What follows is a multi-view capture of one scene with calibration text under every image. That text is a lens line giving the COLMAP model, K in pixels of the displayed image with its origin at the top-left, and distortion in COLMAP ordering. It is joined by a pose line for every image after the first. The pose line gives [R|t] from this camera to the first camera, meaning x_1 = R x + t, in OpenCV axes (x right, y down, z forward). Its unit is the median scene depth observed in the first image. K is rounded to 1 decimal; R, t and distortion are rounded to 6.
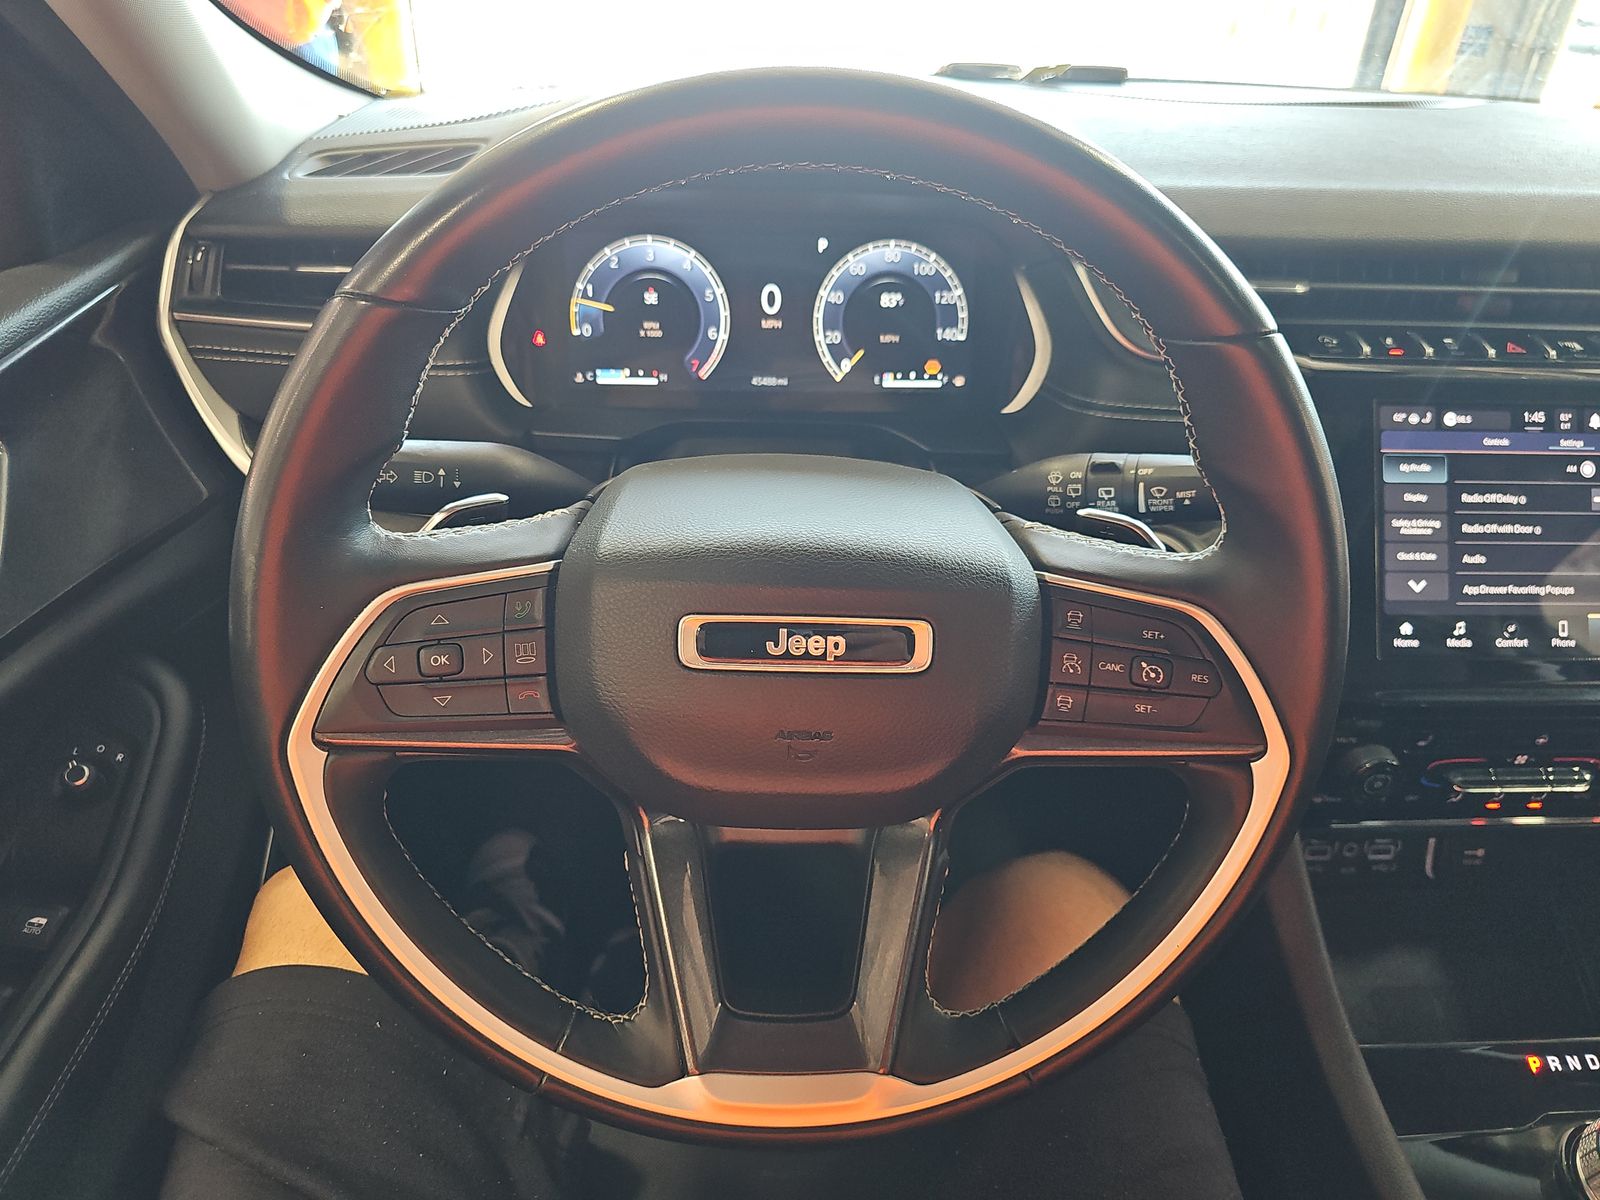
lens RADIAL K [[1040.7, 0, 780.4], [0, 1040.7, 595.9], [0, 0, 1]] dist [0.031535, -0.032087]
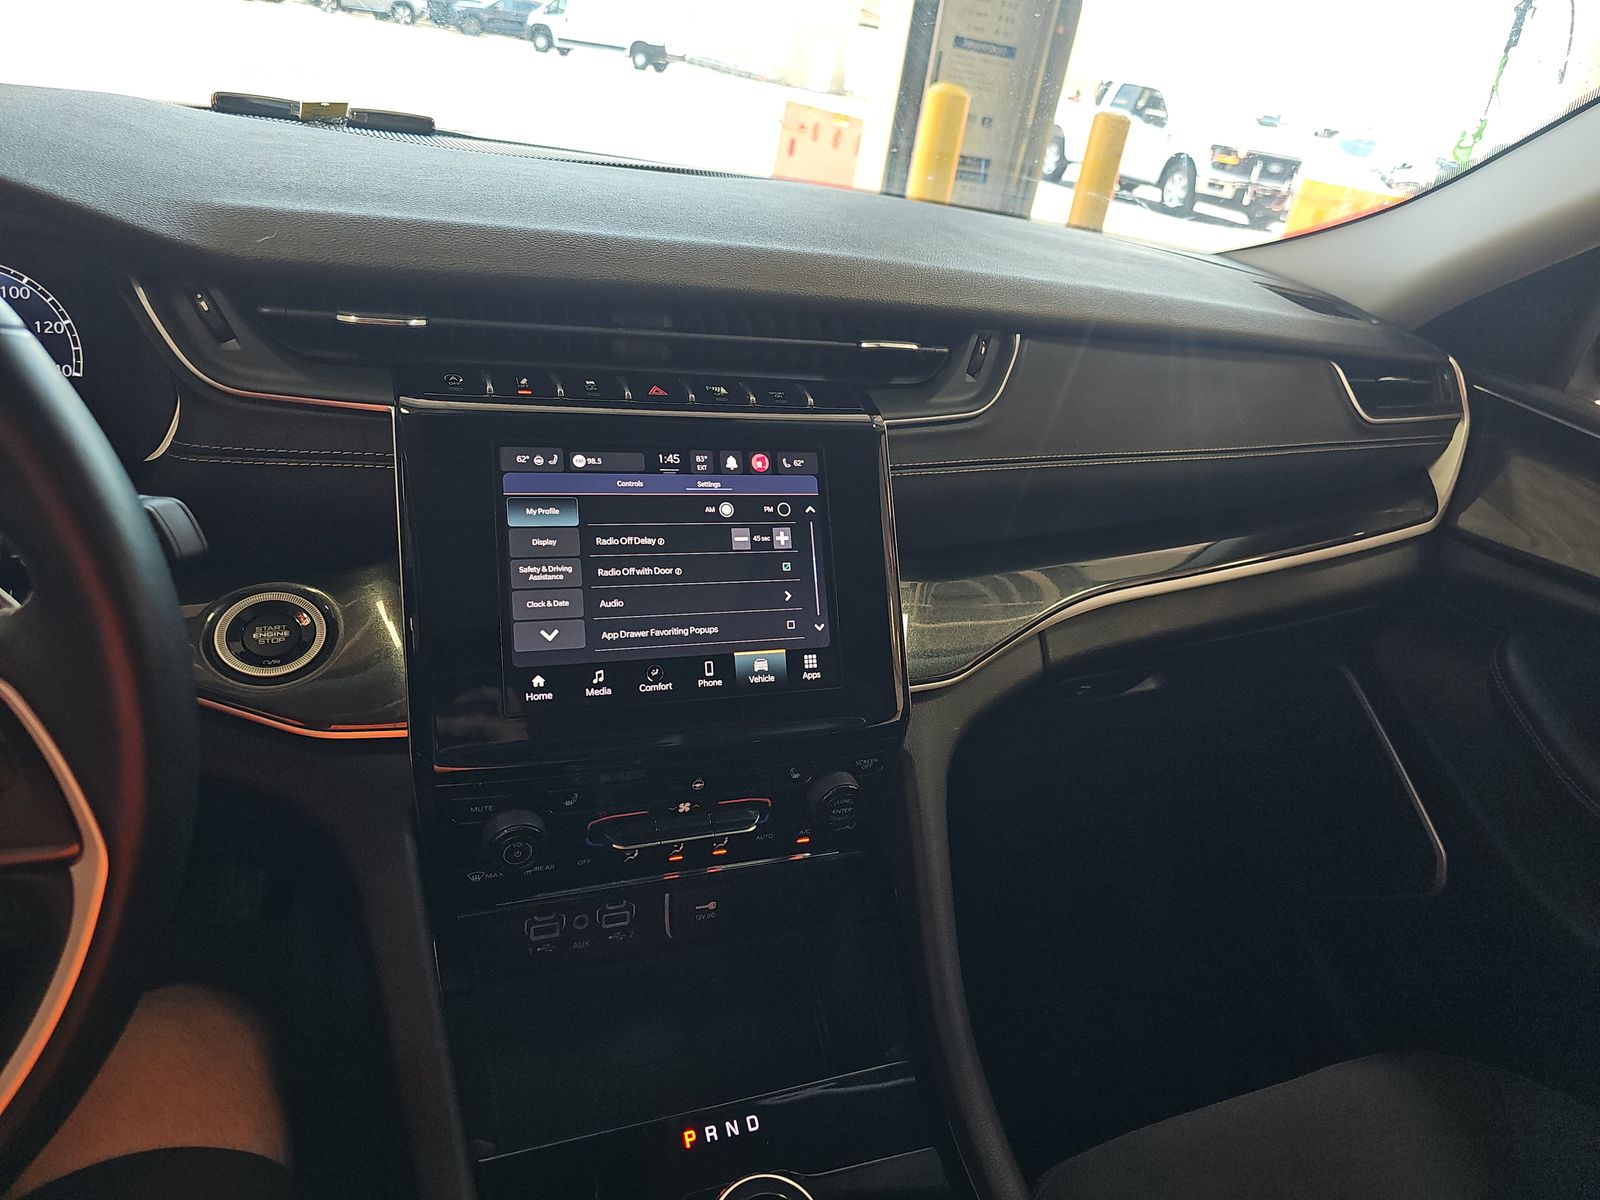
lens RADIAL K [[1040.7, 0, 799.5], [0, 1040.7, 586.5], [0, 0, 1]] dist [0.031535, -0.032087]
pose [[0.949772, -0.045454, 0.309625, 0.485899], [0.071797, 0.994654, -0.074218, 0.030112], [-0.304596, 0.092720, 0.947958, 0.034184]]
